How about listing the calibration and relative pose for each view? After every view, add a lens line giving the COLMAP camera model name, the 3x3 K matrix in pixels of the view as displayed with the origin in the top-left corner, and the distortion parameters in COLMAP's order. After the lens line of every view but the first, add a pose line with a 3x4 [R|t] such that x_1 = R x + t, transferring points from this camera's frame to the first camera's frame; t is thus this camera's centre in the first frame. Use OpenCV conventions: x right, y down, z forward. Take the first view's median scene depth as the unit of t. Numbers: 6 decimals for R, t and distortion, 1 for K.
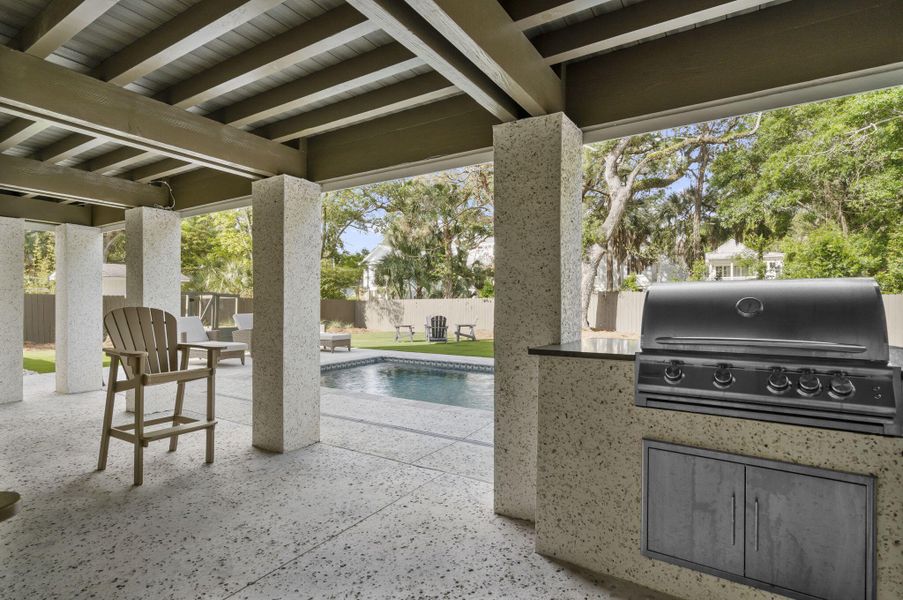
lens RADIAL K [[457.2, 0, 454.0], [0, 457.2, 298.6], [0, 0, 1]] dist [-0.001069, 0.000008]
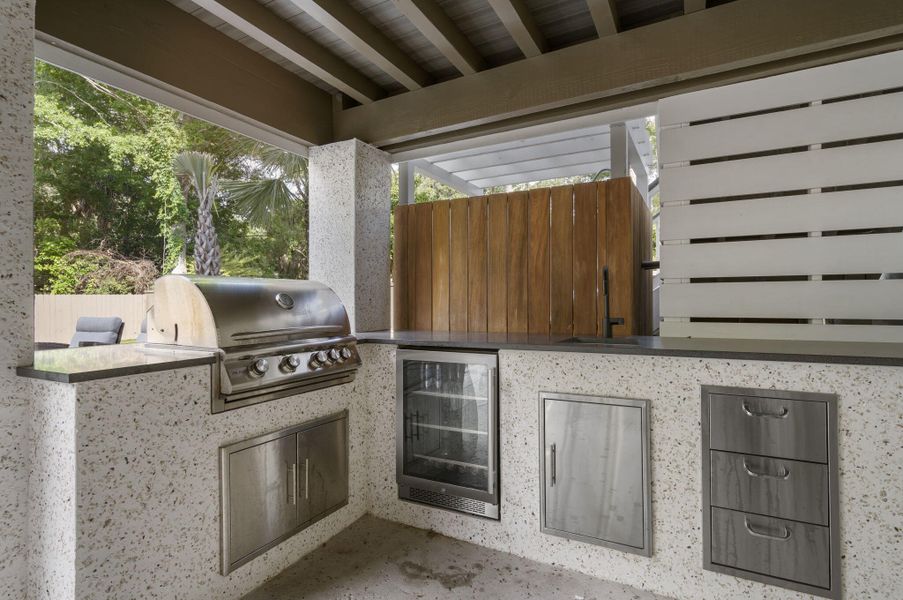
lens RADIAL K [[457.2, 0, 453.8], [0, 457.2, 301.9], [0, 0, 1]] dist [-0.001069, 0.000008]
pose [[-0.075331, 0.000039, 0.997159, -0.496027], [0.002055, 0.999998, 0.000116, 0.018403], [-0.997156, 0.002058, -0.075331, 0.580609]]
